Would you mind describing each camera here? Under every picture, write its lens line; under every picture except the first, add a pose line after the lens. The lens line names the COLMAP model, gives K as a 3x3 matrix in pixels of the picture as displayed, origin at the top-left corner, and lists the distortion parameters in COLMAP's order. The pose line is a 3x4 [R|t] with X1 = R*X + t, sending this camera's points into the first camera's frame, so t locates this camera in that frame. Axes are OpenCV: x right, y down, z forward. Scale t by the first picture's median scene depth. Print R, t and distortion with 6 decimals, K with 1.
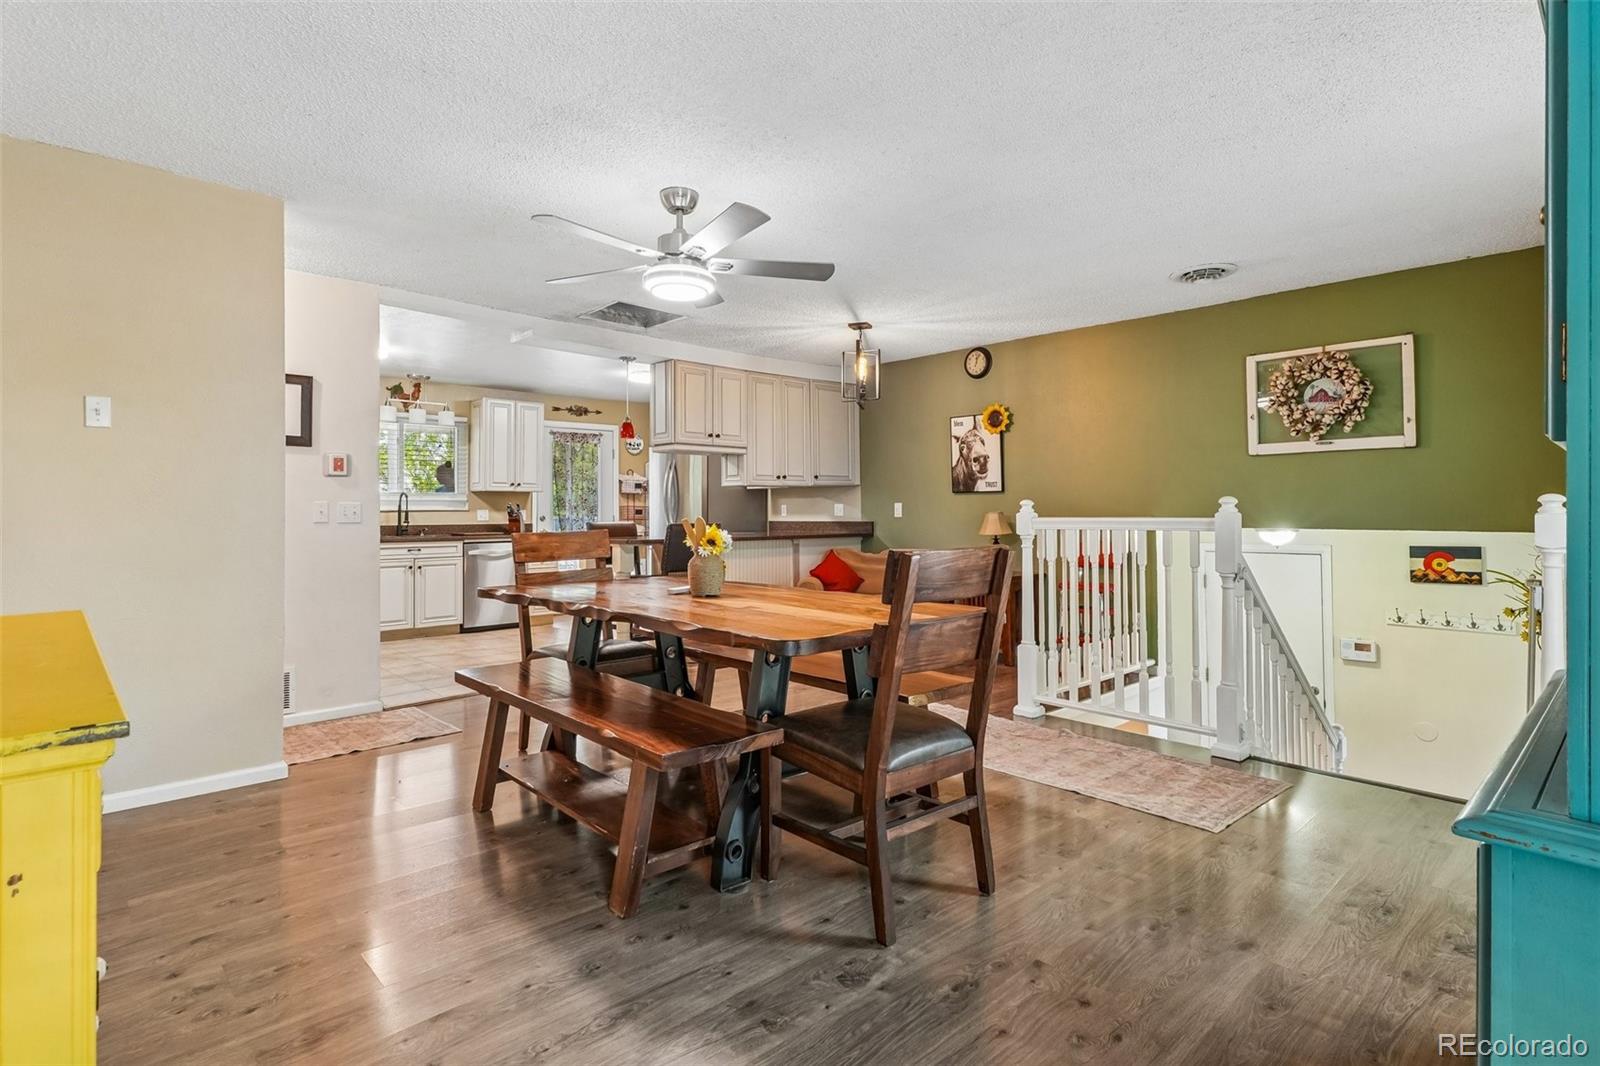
lens RADIAL K [[797.6, 0, 792.2], [0, 797.6, 494.7], [0, 0, 1]] dist [0.006381, -0.000056]
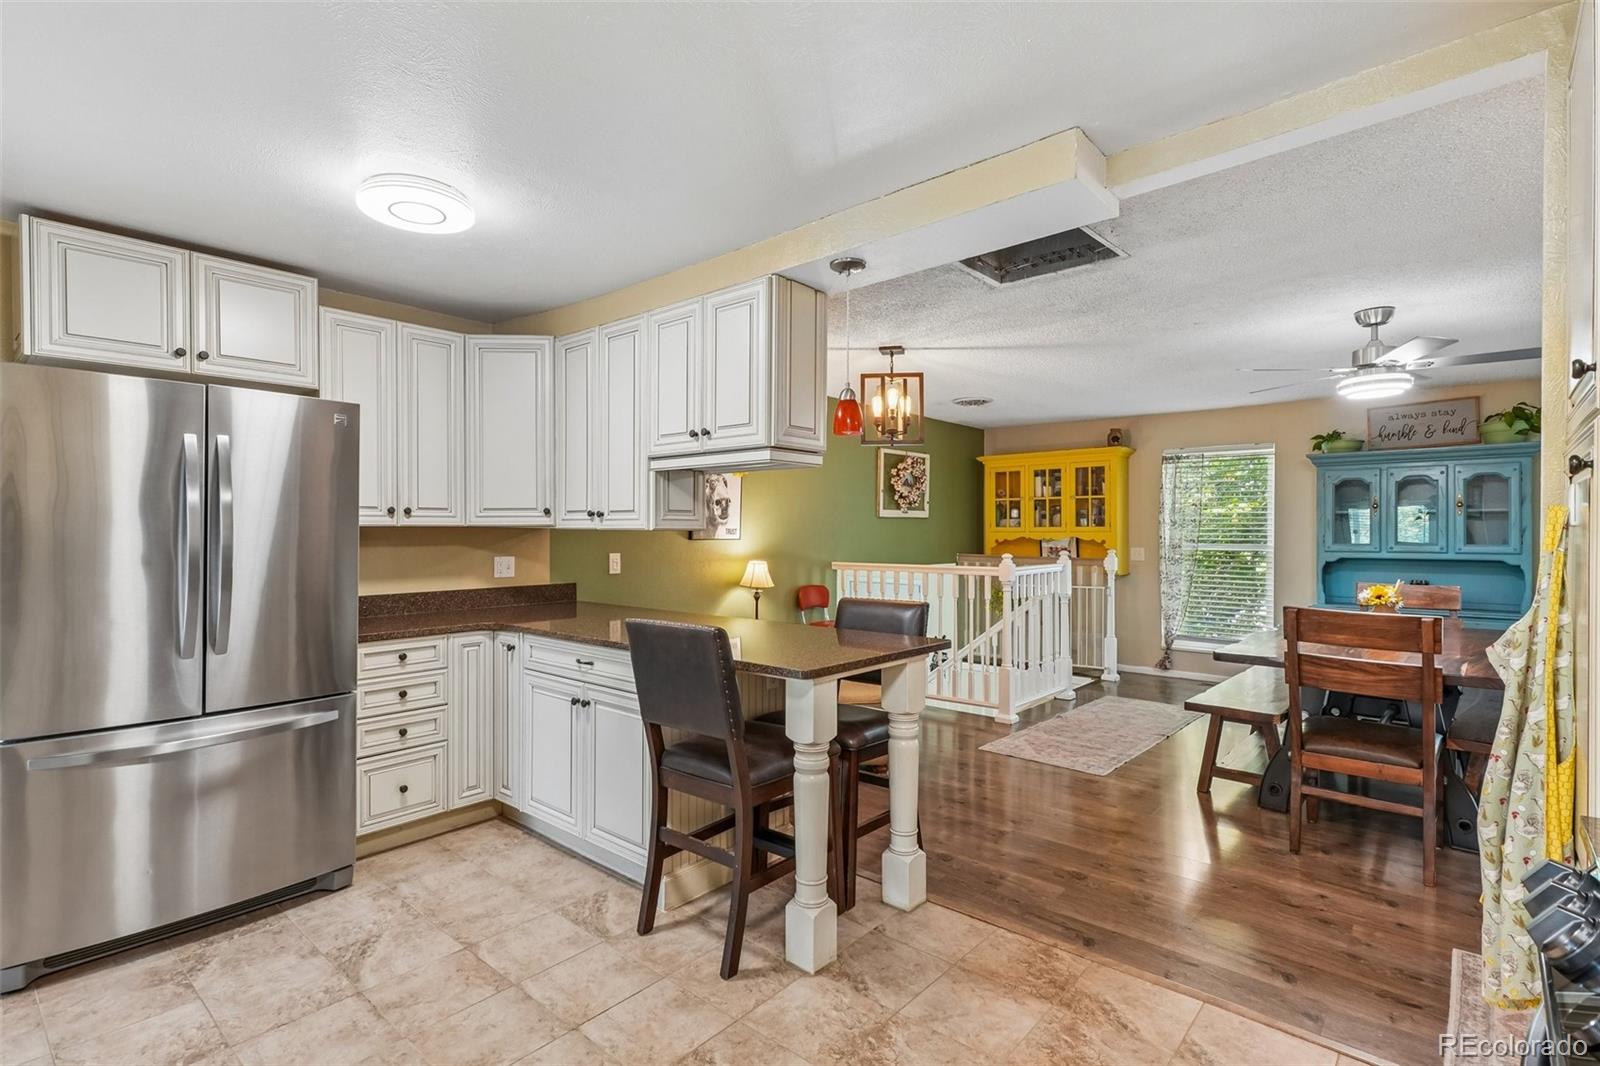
lens RADIAL K [[768.8, 0, 793.9], [0, 768.8, 530.3], [0, 0, 1]] dist [0.014097, -0.001556]
pose [[-0.101749, 0.002943, 0.994806, -0.608575], [-0.023487, 0.999710, -0.005359, -0.010964], [-0.994533, -0.023910, -0.101650, 0.999743]]
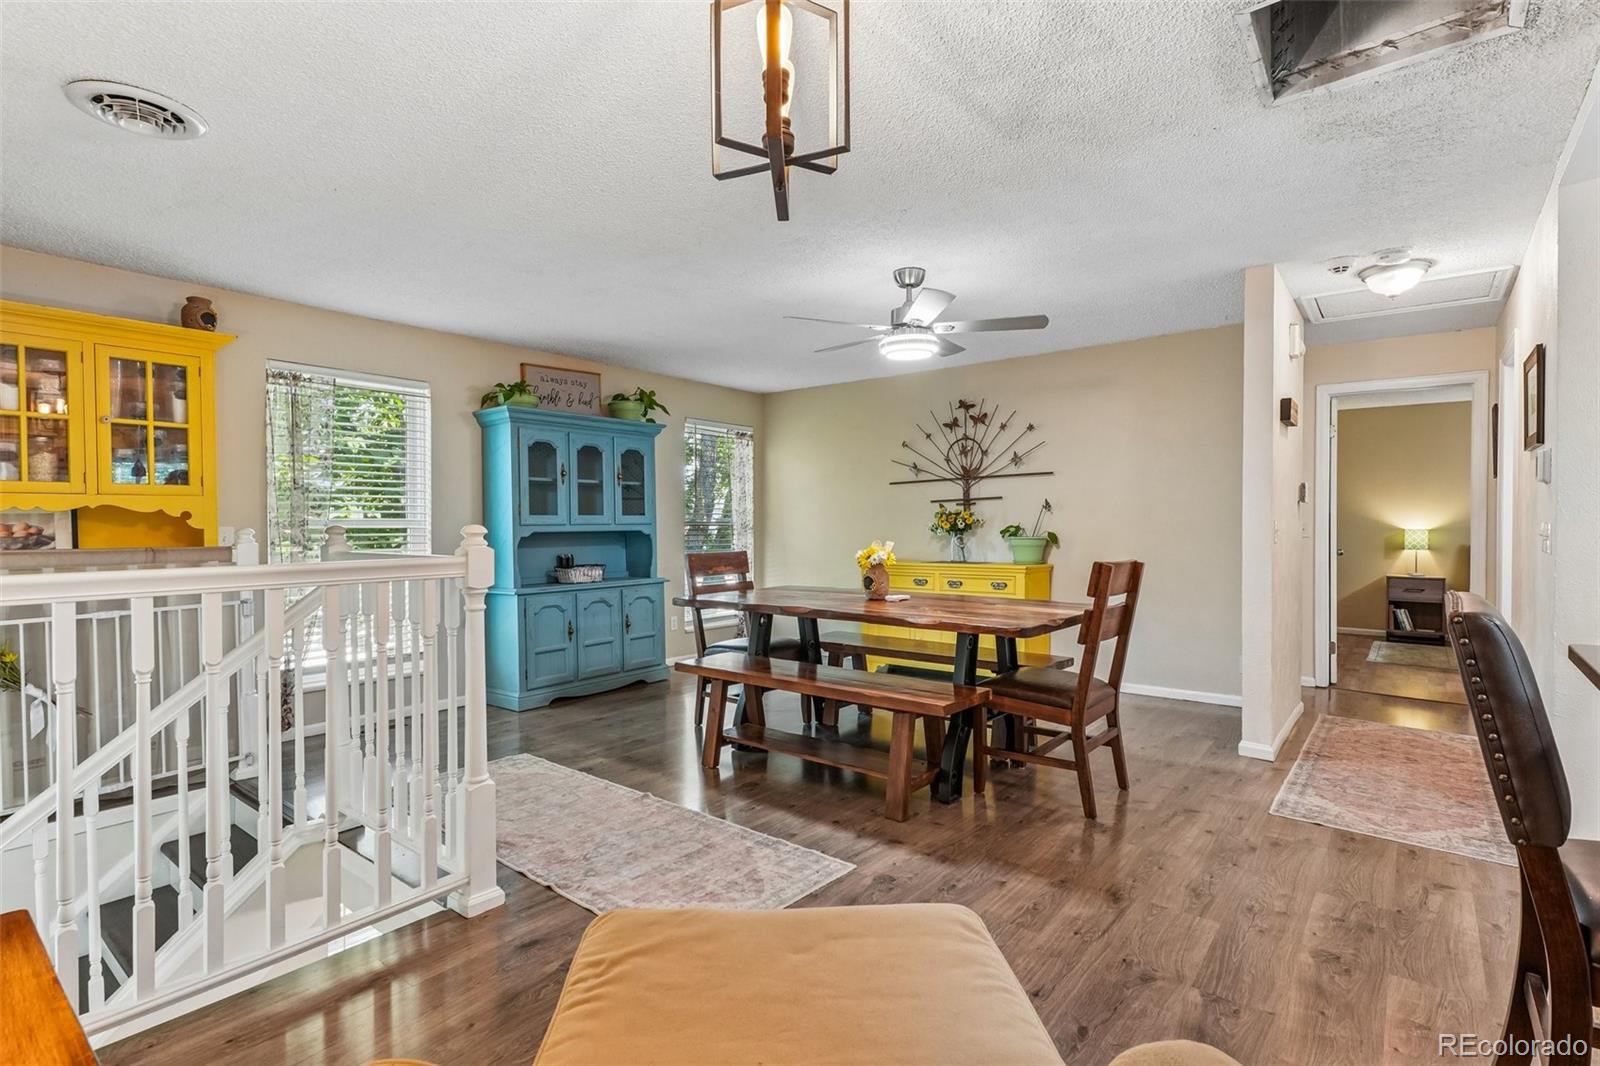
lens RADIAL K [[768.8, 0, 793.9], [0, 768.8, 530.3], [0, 0, 1]] dist [0.014097, -0.001556]
pose [[-0.989466, 0.009177, -0.144474, 0.103361], [0.011077, 0.999862, -0.012353, 0.012550], [0.144340, -0.013823, -0.989432, 1.071271]]
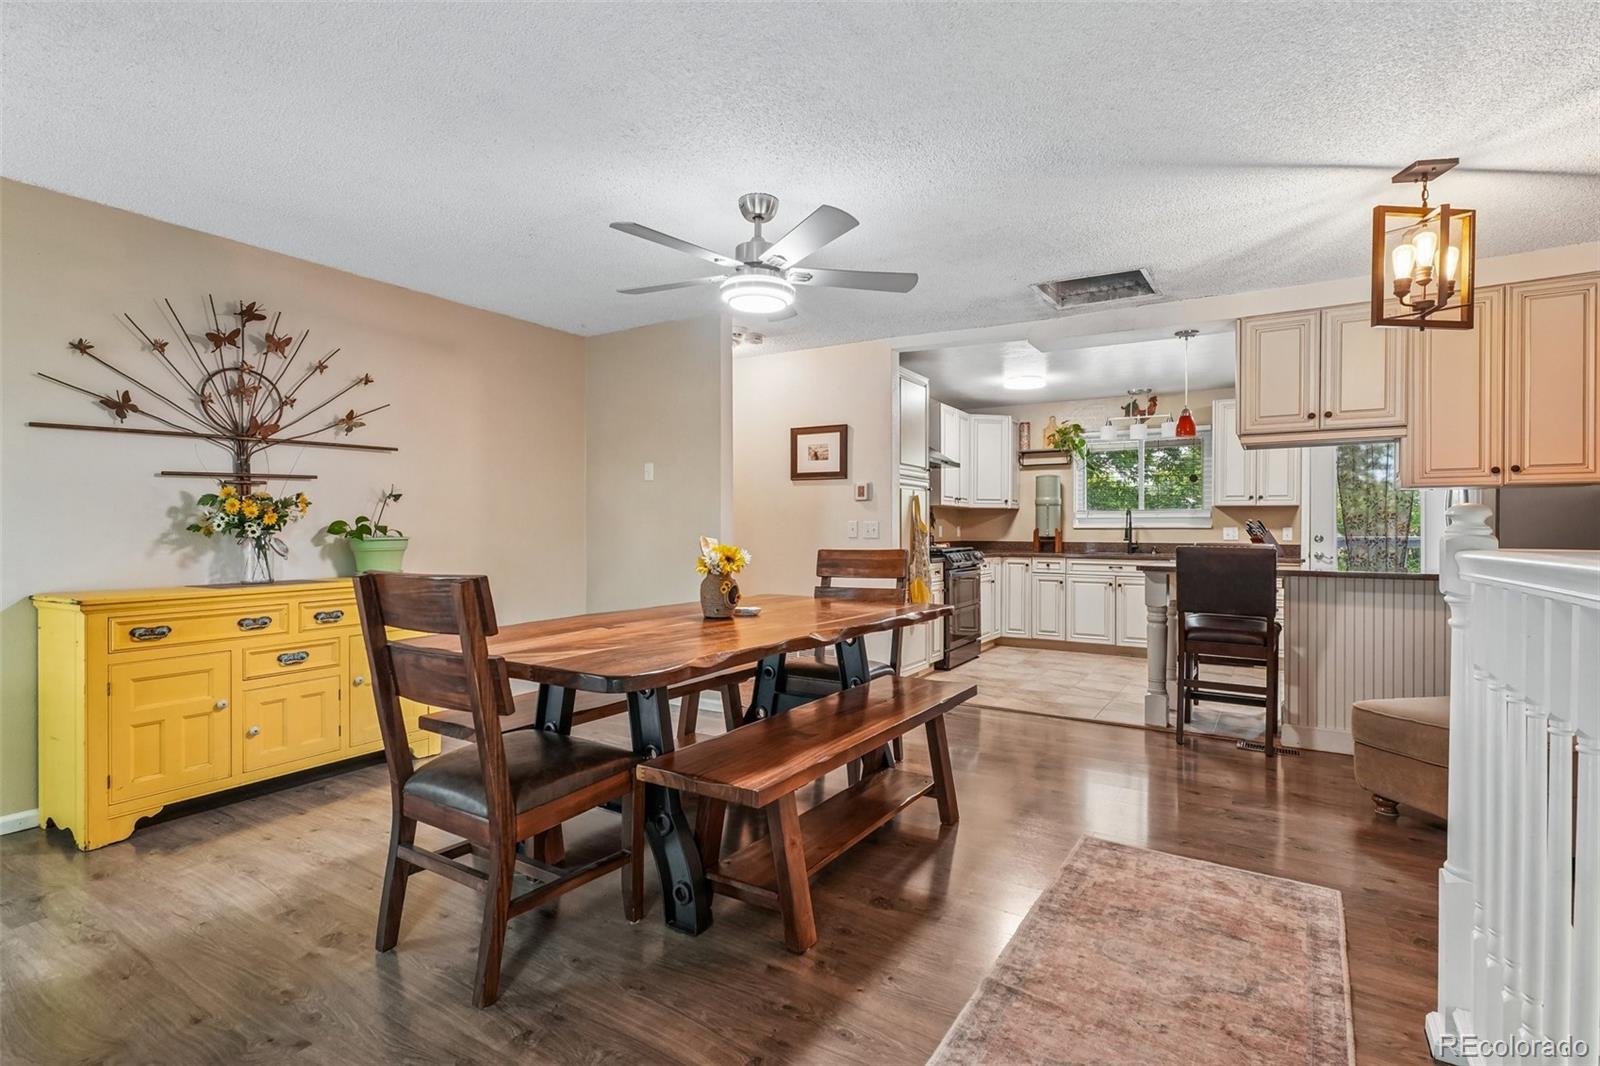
lens RADIAL K [[768.8, 0, 793.9], [0, 768.8, 530.3], [0, 0, 1]] dist [0.014097, -0.001556]
pose [[0.262875, 0.006907, -0.964805, 0.389451], [0.017497, 0.999776, 0.011924, 0.004691], [0.964671, -0.020016, 0.262695, 0.400159]]
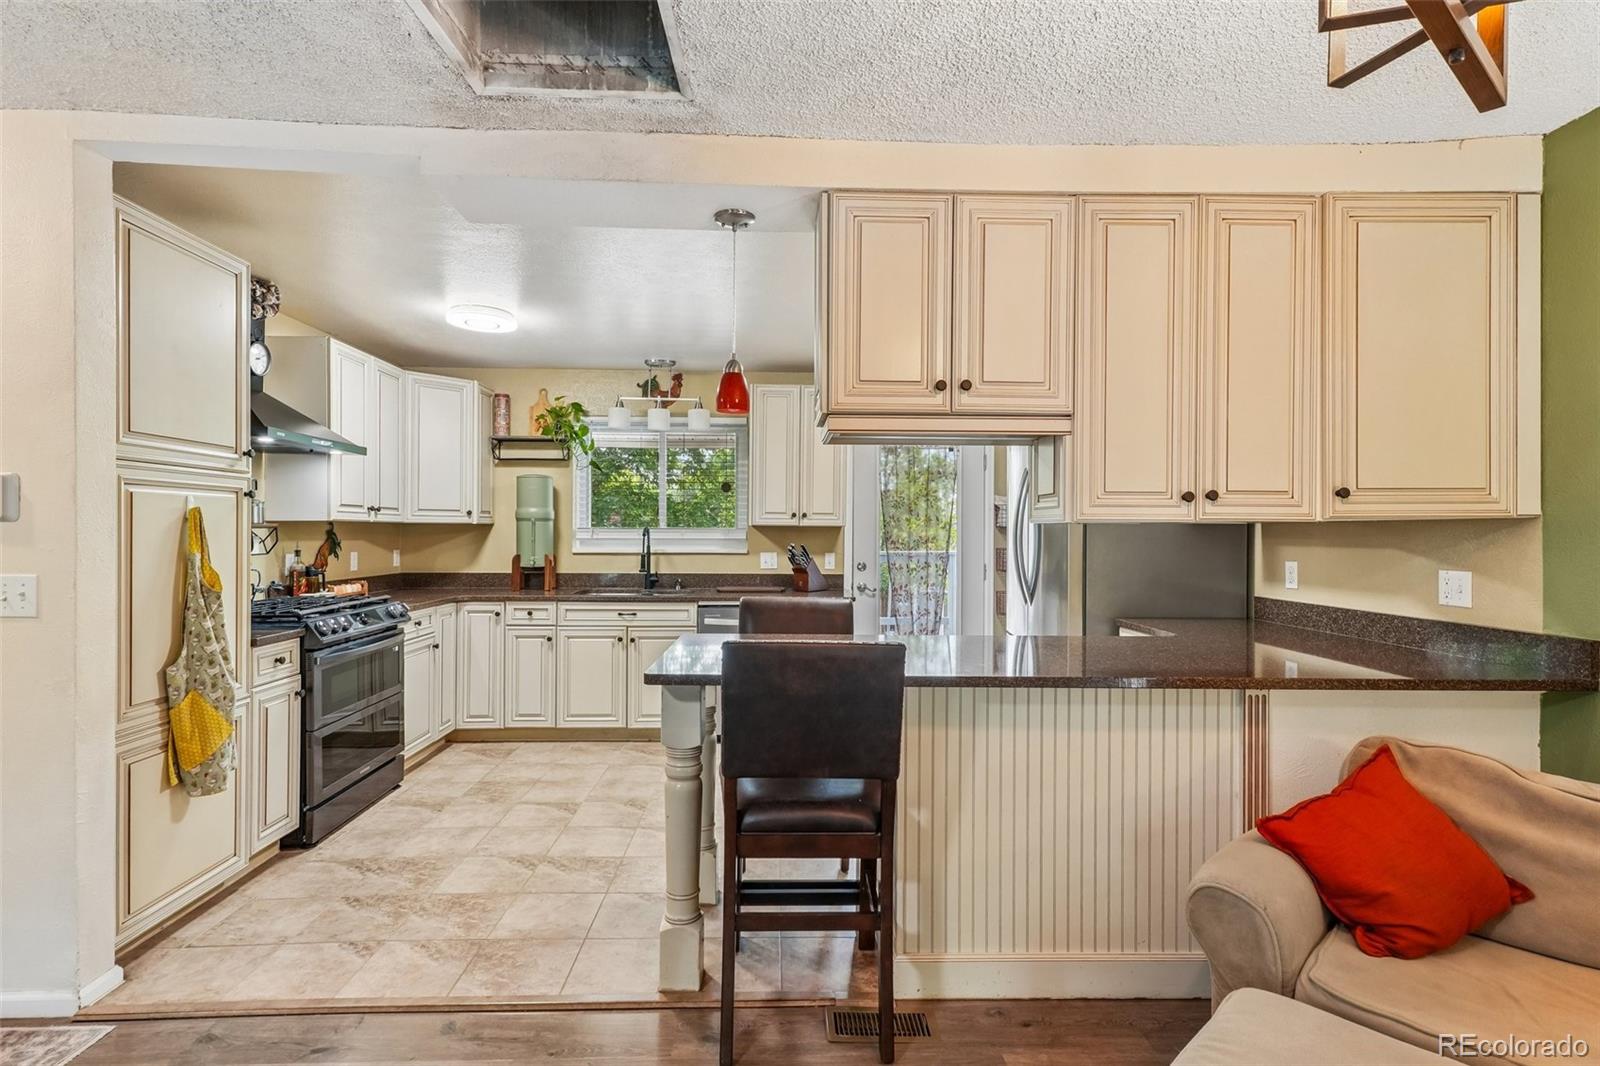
lens RADIAL K [[768.8, 0, 793.9], [0, 768.8, 530.3], [0, 0, 1]] dist [0.014097, -0.001556]
pose [[0.752245, 0.008677, -0.658826, 0.075086], [0.005862, 0.999786, 0.019860, -0.016133], [0.658857, -0.018802, 0.752033, 0.667078]]
